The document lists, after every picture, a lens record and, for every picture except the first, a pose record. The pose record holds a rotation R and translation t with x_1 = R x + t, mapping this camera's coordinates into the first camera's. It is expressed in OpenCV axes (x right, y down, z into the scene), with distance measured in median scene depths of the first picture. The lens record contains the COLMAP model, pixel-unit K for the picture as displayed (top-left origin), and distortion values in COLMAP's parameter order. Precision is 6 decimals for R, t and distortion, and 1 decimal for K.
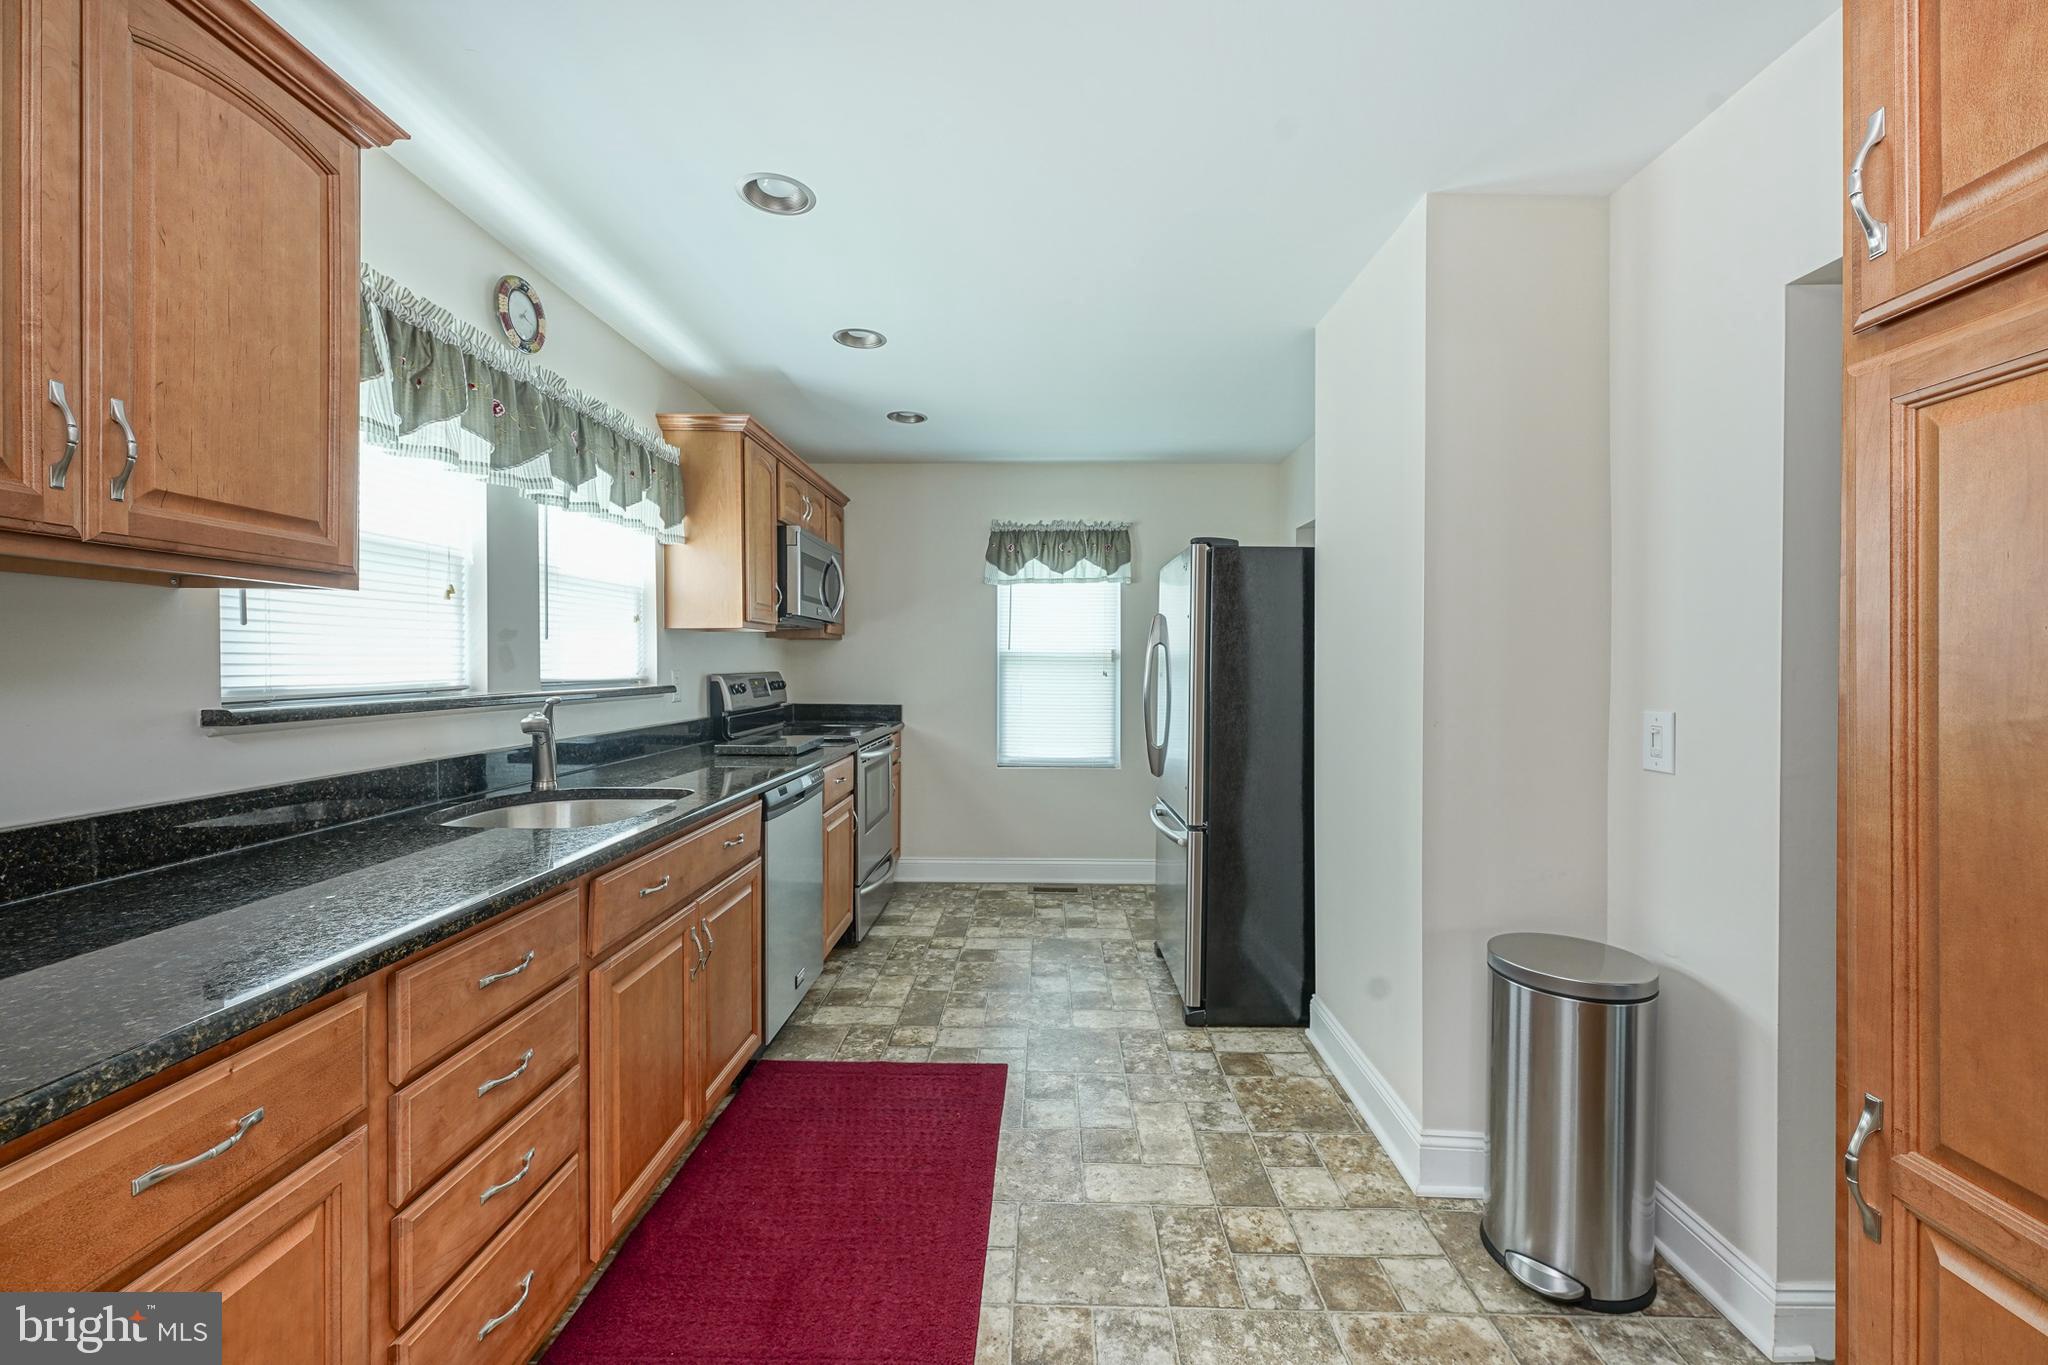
lens RADIAL K [[819.6, 0, 1038.6], [0, 819.6, 688.0], [0, 0, 1]] dist [-0.001041, -0.000045]
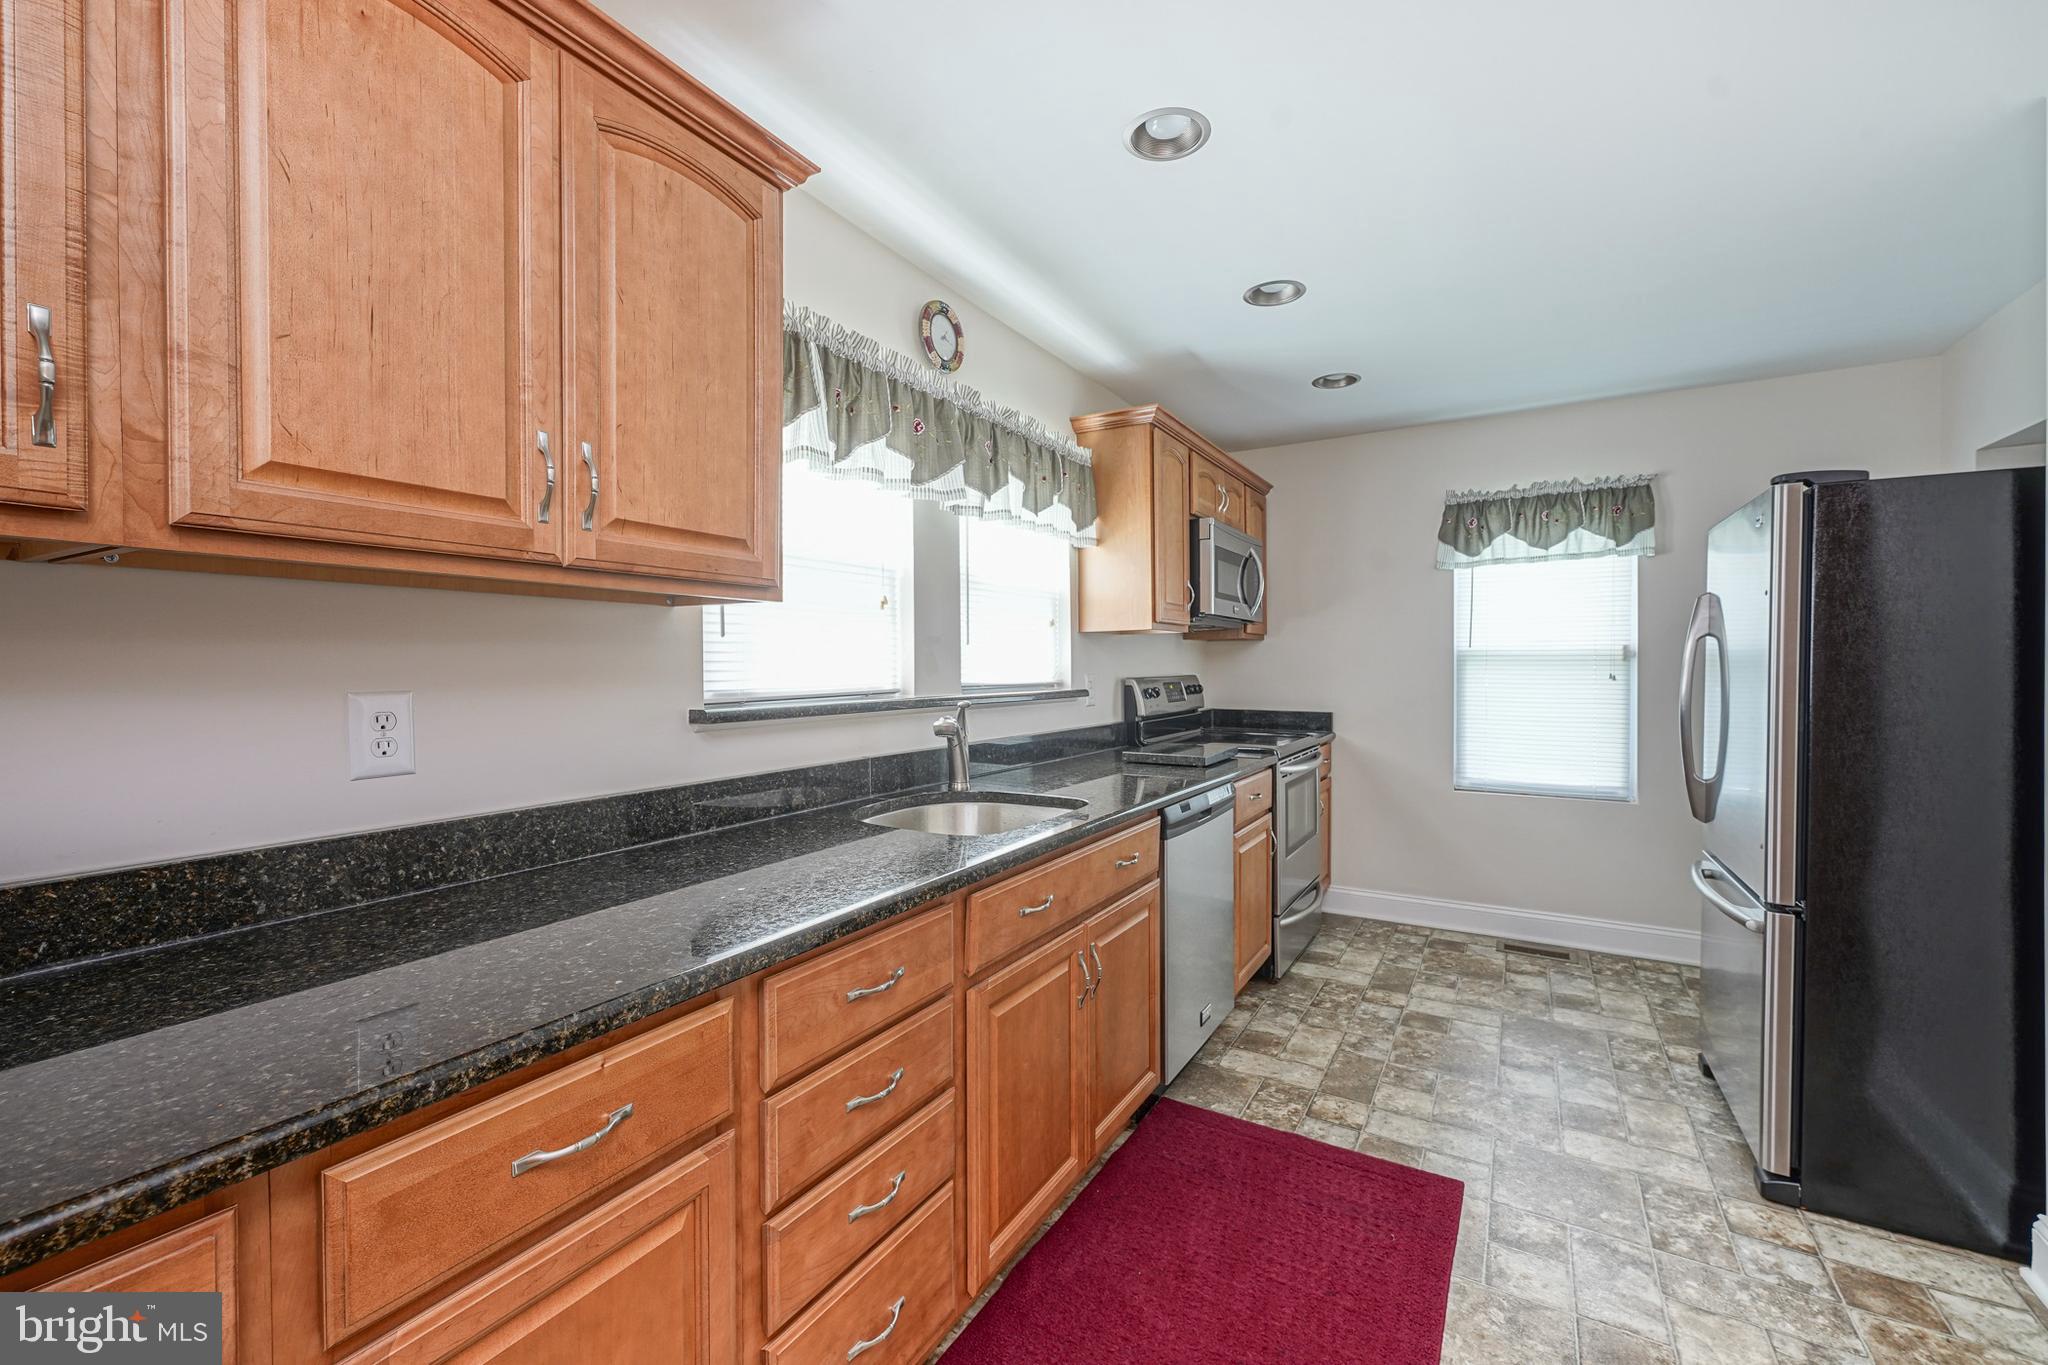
lens RADIAL K [[836.8, 0, 1029.1], [0, 836.8, 678.5], [0, 0, 1]] dist [-0.000775, 0.000293]
pose [[0.865603, 0.000553, -0.500730, 0.002524], [-0.008044, 0.999886, -0.012801, -0.004346], [0.500666, 0.015109, 0.865509, 0.134329]]
